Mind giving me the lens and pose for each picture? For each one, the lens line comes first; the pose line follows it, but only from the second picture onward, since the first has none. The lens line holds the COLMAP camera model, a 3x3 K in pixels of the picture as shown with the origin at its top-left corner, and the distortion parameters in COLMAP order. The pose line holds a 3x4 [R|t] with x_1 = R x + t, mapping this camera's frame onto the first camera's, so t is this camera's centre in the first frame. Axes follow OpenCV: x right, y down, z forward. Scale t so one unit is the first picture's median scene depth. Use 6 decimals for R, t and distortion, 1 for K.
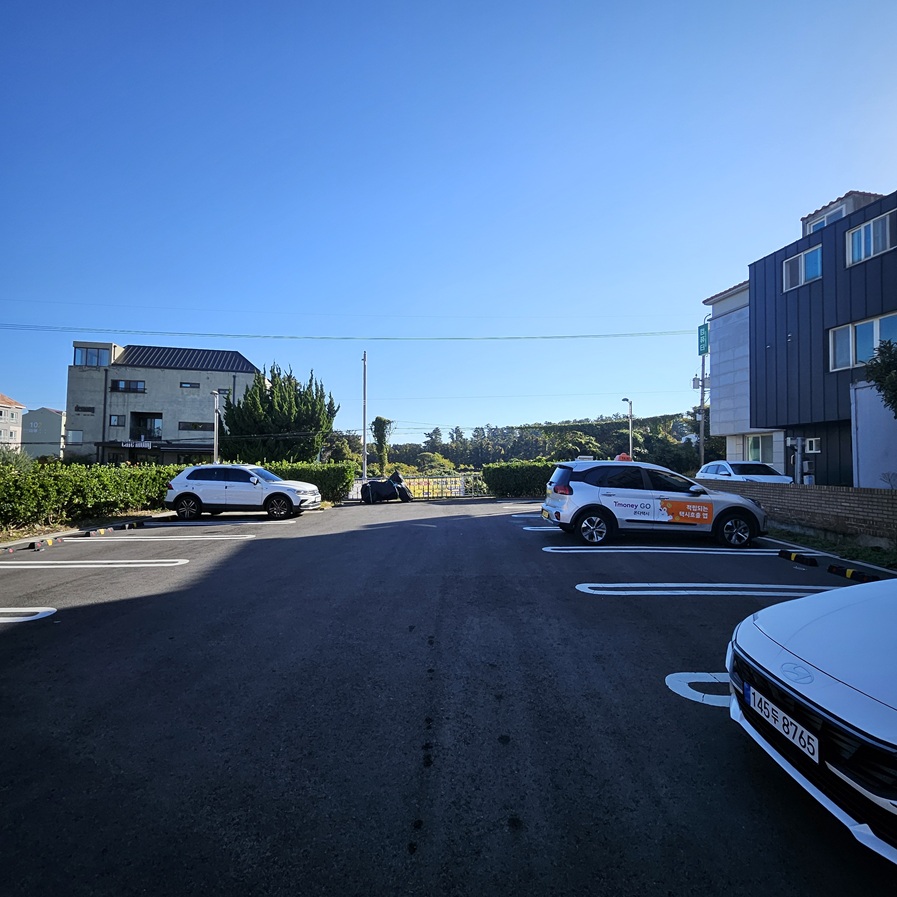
lens RADIAL K [[475.5, 0, 448.5], [0, 475.5, 448.5], [0, 0, 1]] dist [0.000294, 0.000150]
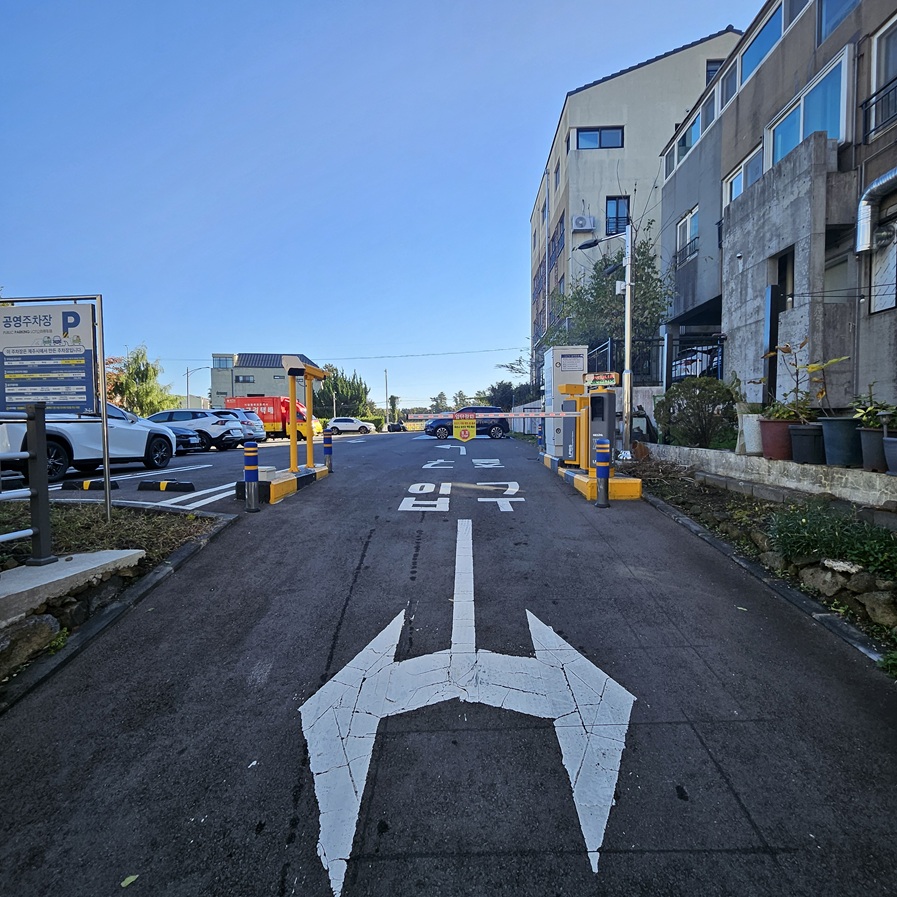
lens RADIAL K [[475.5, 0, 448.5], [0, 475.5, 448.5], [0, 0, 1]] dist [0.000294, 0.000150]
pose [[0.999417, -0.023574, -0.024700, 0.107476], [0.025428, 0.996654, 0.077678, 0.003783], [0.022786, -0.078261, 0.996672, -0.807427]]
